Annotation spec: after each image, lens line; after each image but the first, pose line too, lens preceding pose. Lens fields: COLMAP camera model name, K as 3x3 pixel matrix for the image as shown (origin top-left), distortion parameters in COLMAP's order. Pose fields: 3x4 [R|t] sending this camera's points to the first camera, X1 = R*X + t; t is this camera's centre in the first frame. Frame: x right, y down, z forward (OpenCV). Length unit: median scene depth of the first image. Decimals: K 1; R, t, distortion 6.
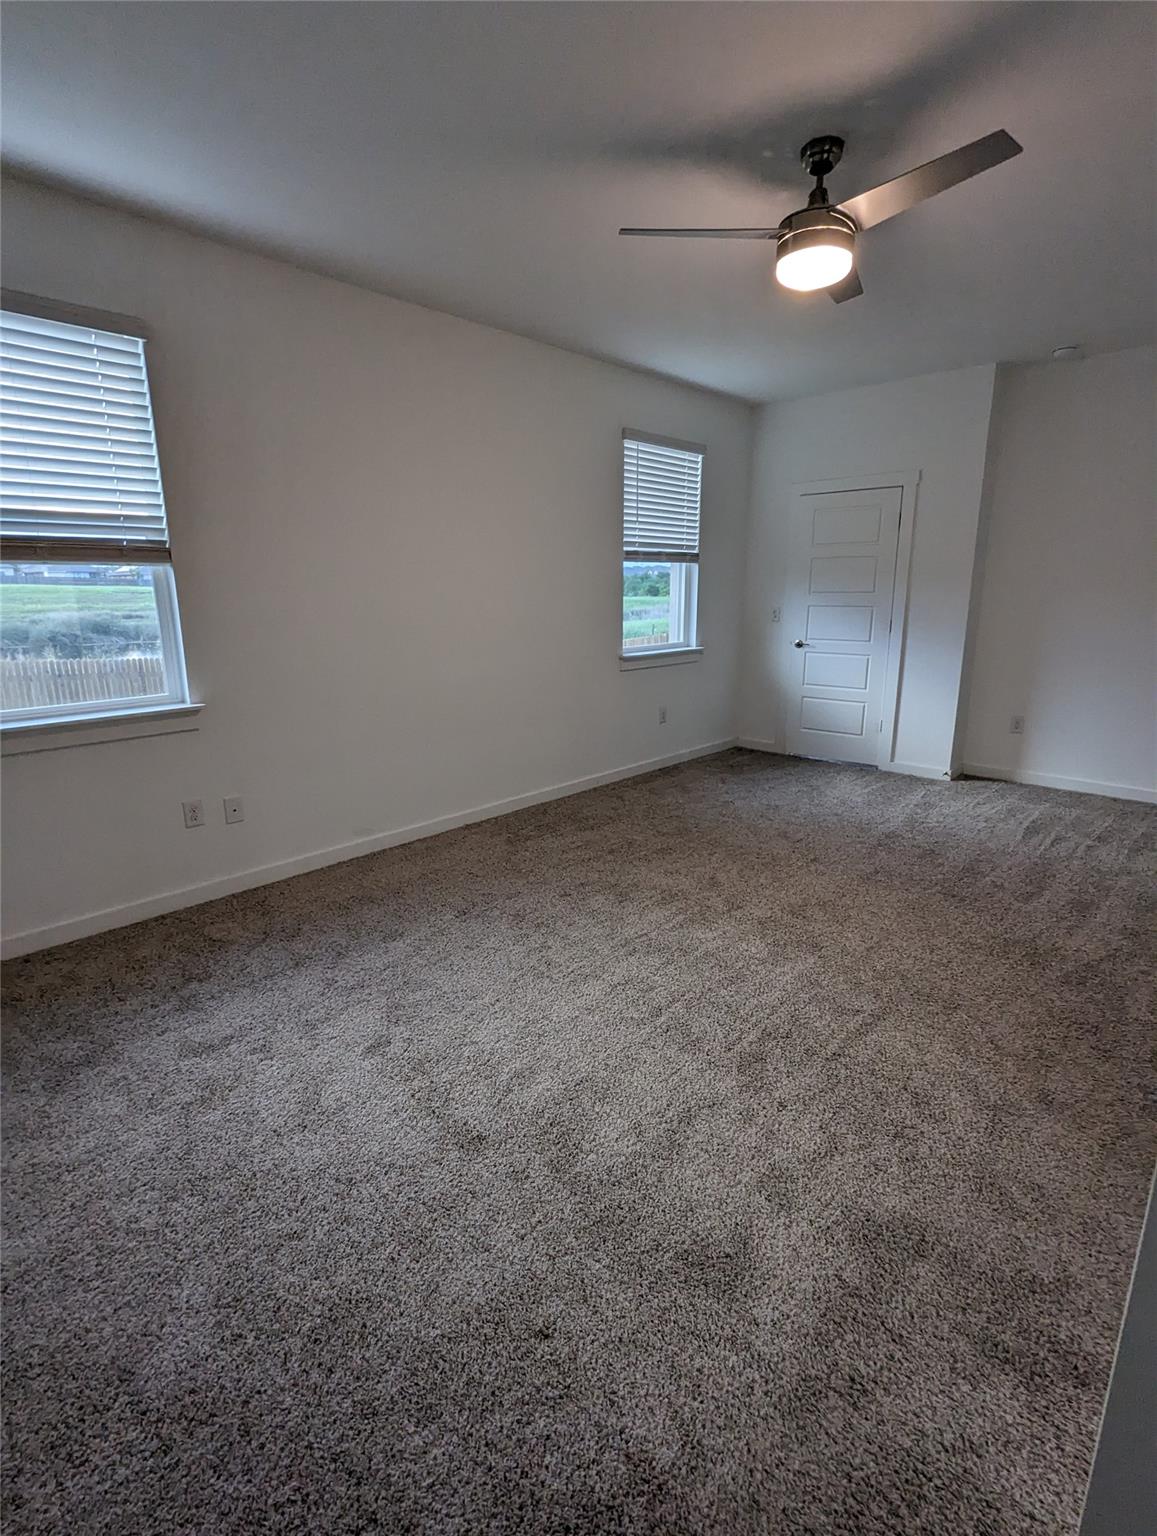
lens RADIAL K [[762.0, 0, 561.3], [0, 762.0, 788.9], [0, 0, 1]] dist [0.028961, 0.000257]
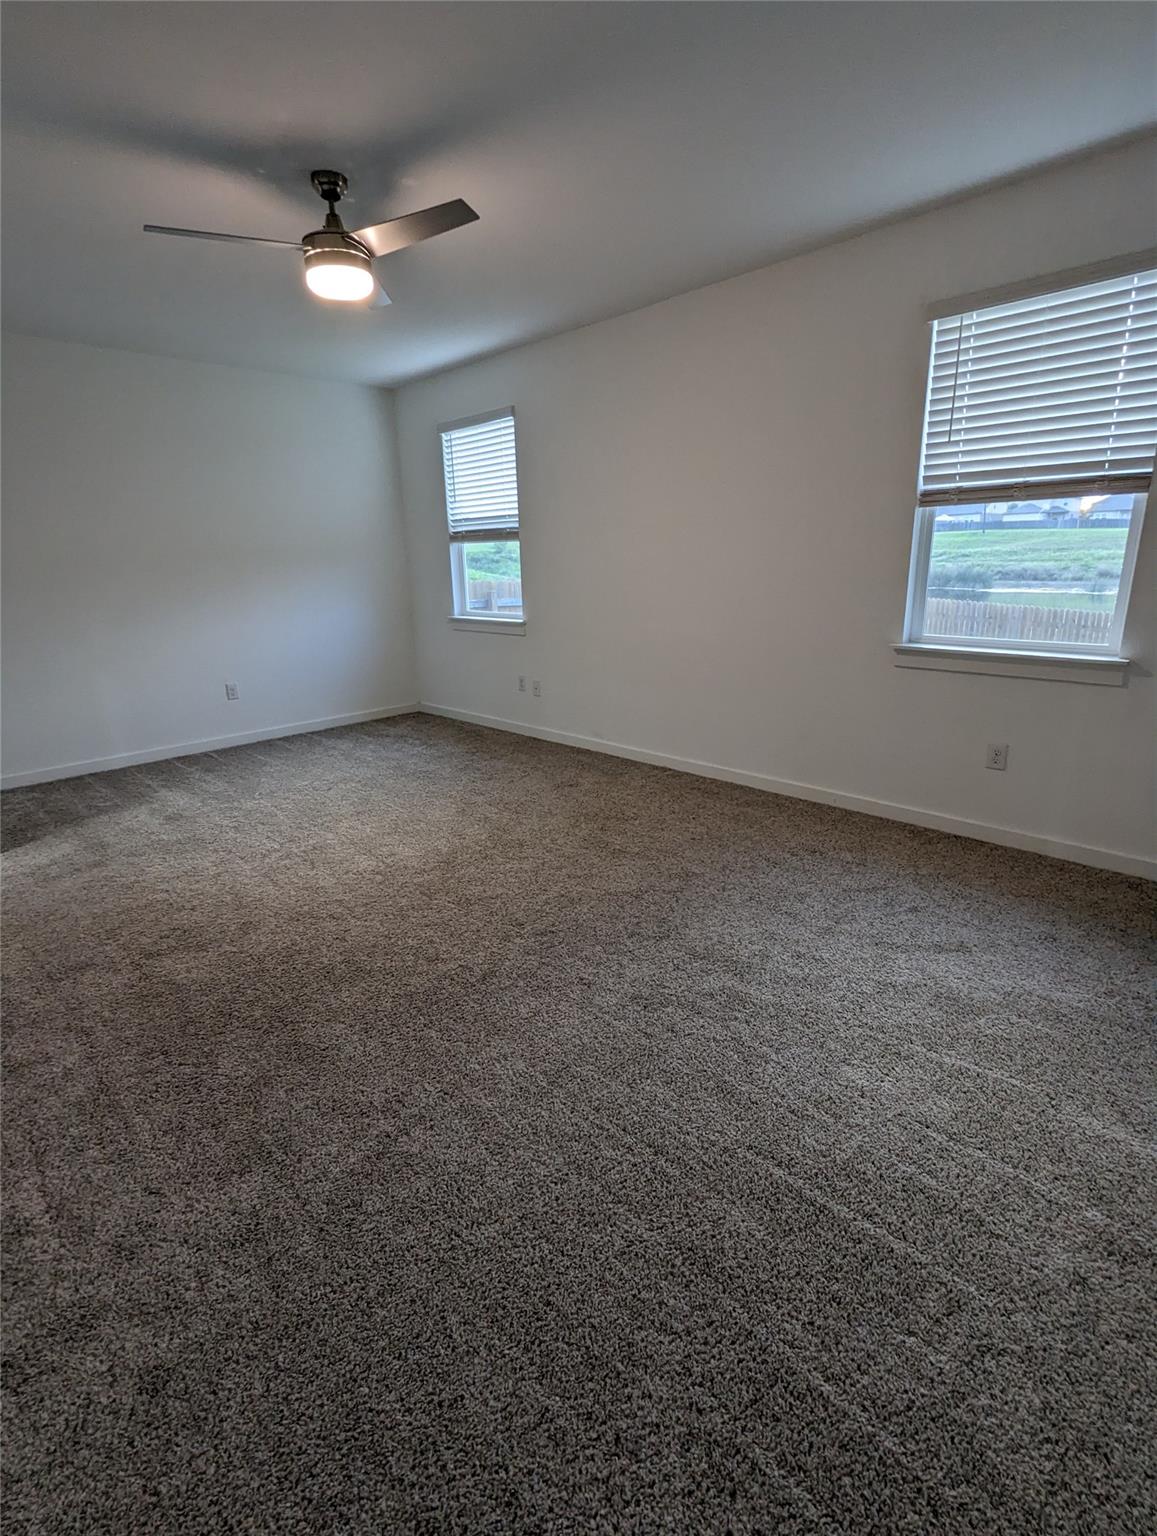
lens RADIAL K [[726.5, 0, 578.5], [0, 726.5, 768.0], [0, 0, 1]] dist [-0.001474, -0.000755]
pose [[-0.025490, 0.305892, -0.951725, 0.874956], [-0.218487, 0.927313, 0.303898, -0.242272], [0.975507, 0.215686, 0.043197, 0.827423]]
